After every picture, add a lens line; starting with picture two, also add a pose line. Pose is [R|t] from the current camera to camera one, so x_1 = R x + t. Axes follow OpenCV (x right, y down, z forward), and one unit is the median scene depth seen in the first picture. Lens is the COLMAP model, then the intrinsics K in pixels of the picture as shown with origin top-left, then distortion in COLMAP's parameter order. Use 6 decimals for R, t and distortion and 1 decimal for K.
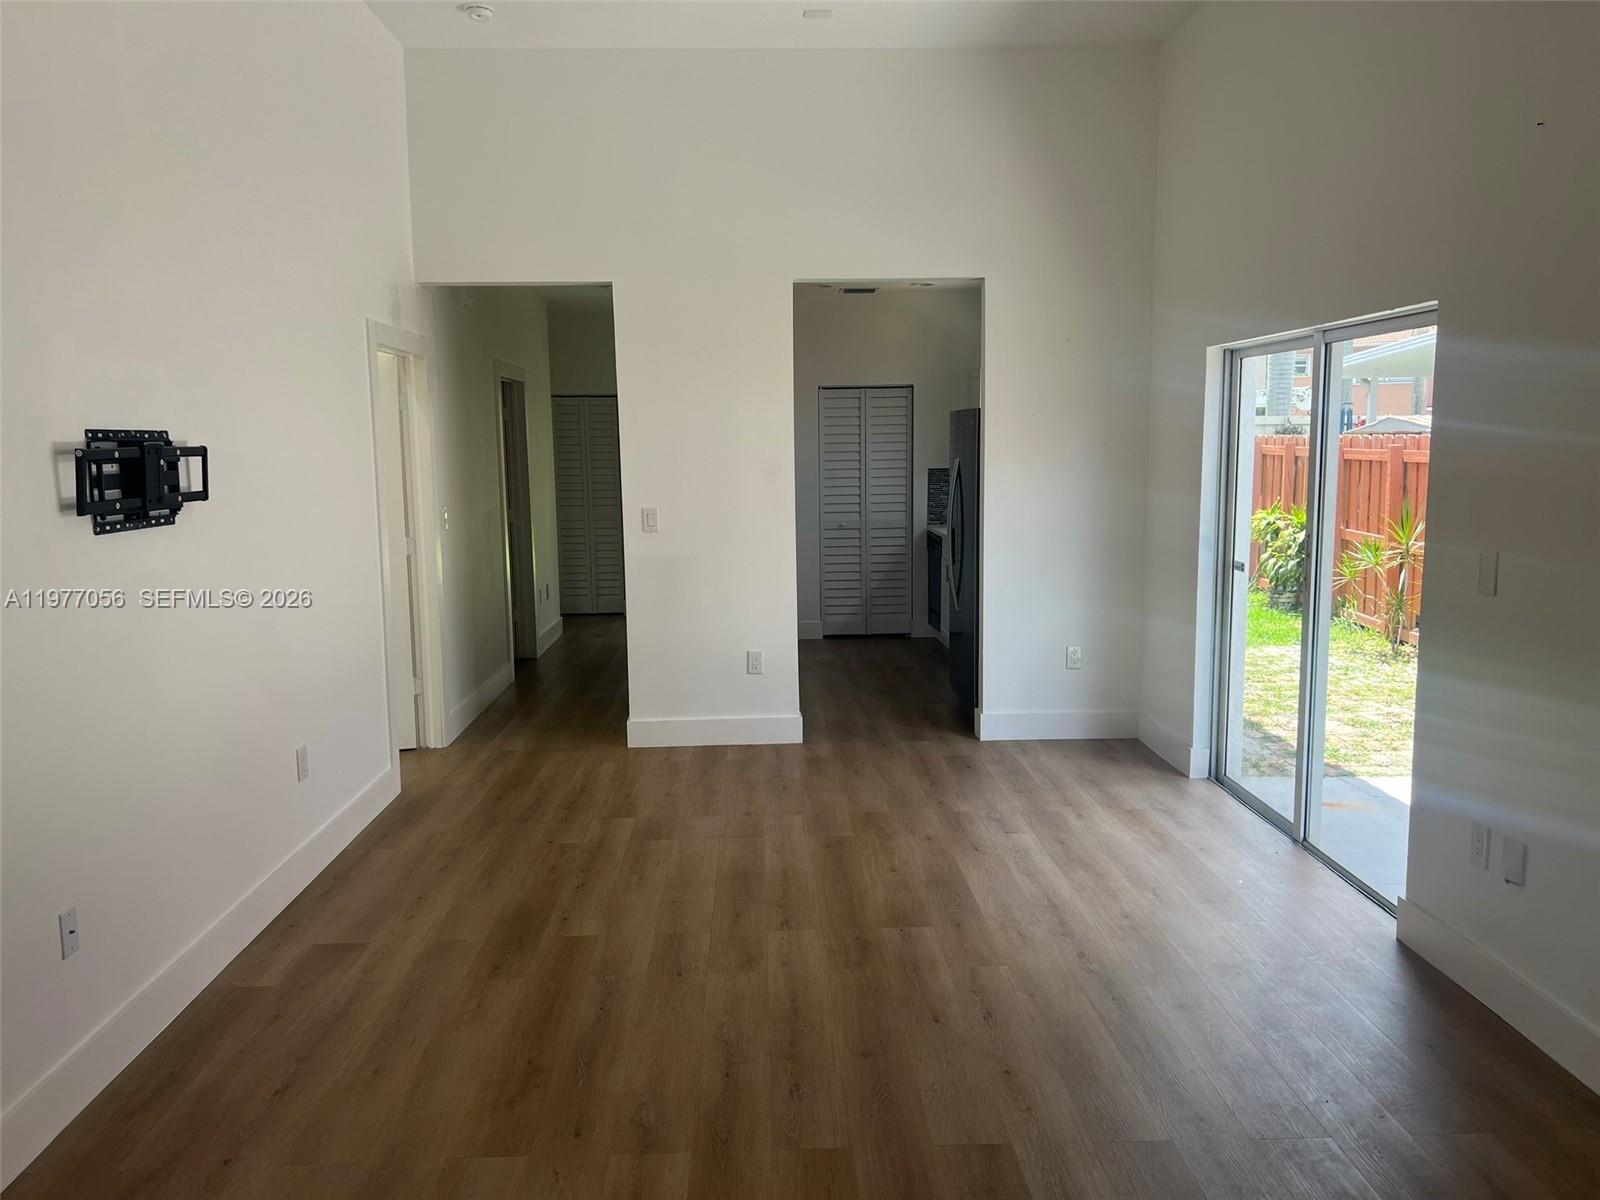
lens RADIAL K [[1209.3, 0, 802.8], [0, 1209.3, 598.0], [0, 0, 1]] dist [0.053213, -0.003528]
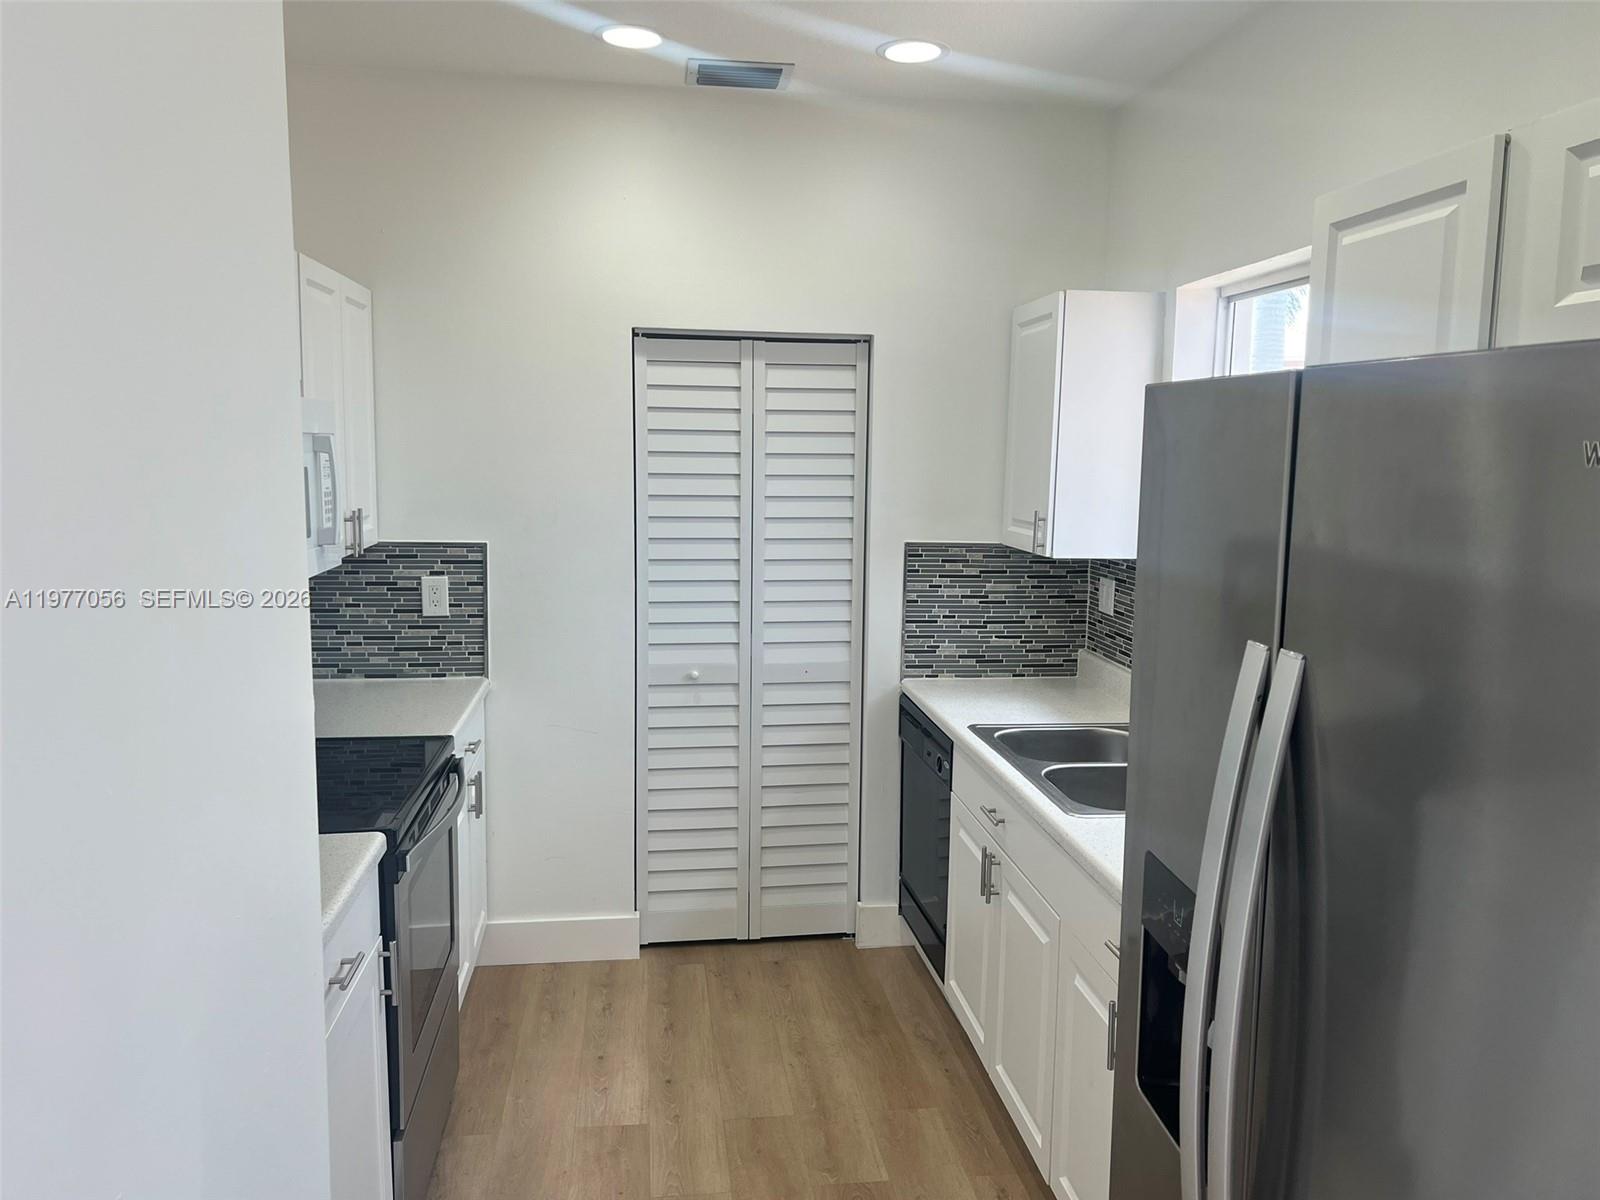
lens RADIAL K [[1209.3, 0, 805.3], [0, 1209.3, 599.0], [0, 0, 1]] dist [0.053213, -0.003528]
pose [[0.996920, 0.017092, 0.076537, 0.038441], [-0.016320, 0.999810, -0.010700, -0.082047], [-0.076706, 0.009418, 0.997009, 0.588829]]
